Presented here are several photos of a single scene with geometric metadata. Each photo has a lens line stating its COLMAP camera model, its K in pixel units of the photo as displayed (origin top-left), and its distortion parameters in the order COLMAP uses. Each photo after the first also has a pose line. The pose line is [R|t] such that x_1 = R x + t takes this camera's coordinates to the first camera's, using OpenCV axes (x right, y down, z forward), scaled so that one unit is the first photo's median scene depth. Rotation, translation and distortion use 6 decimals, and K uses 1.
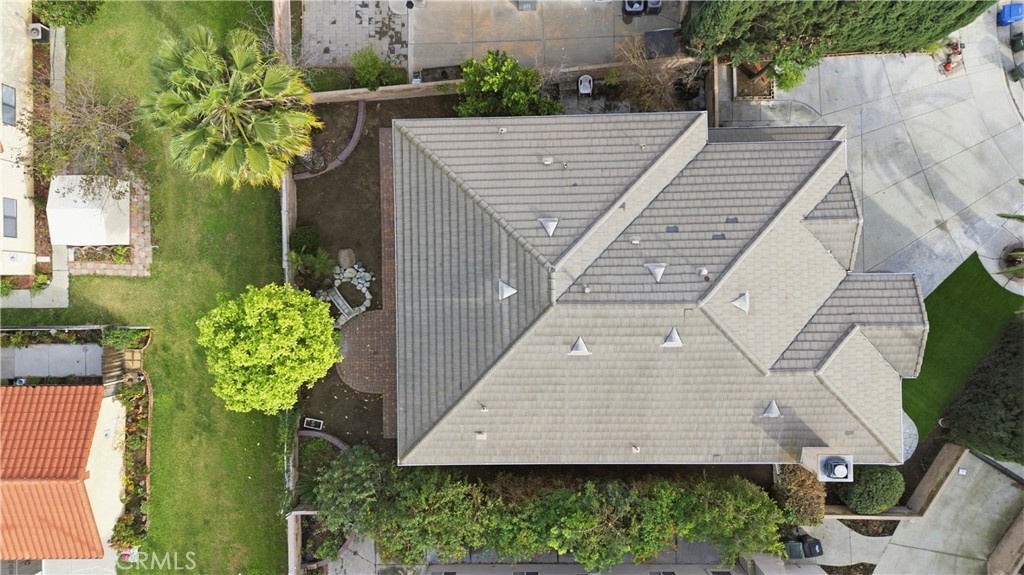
lens RADIAL K [[724.3, 0, 514.4], [0, 724.3, 288.5], [0, 0, 1]] dist [0.048046, -0.034400]
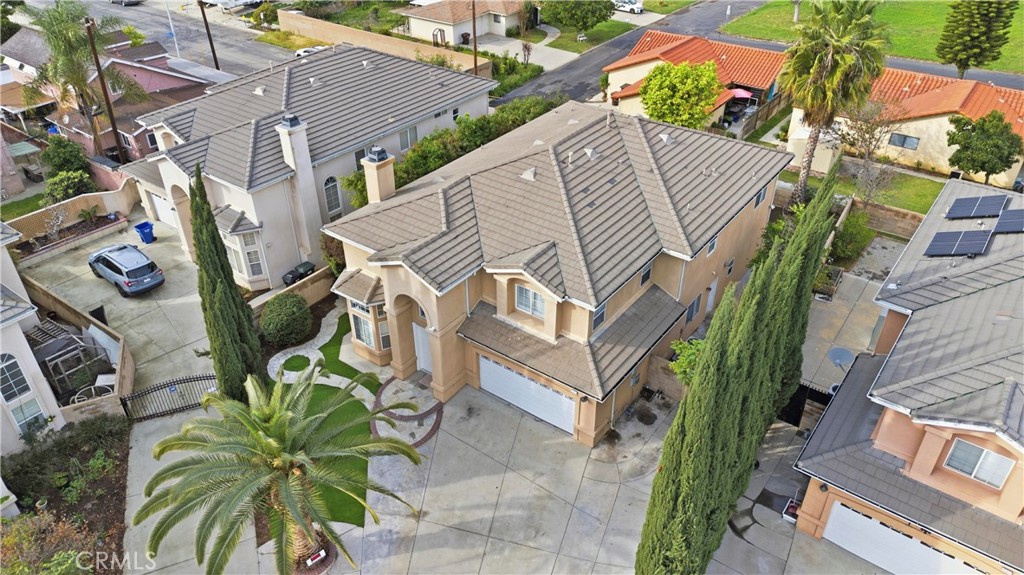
lens RADIAL K [[724.3, 0, 514.4], [0, 724.3, 288.5], [0, 0, 1]] dist [0.048046, -0.034400]
pose [[-0.603947, 0.470115, -0.643615, 0.916472], [-0.796808, -0.337321, 0.501310, -0.477847], [0.018568, 0.815602, 0.578316, 0.369214]]
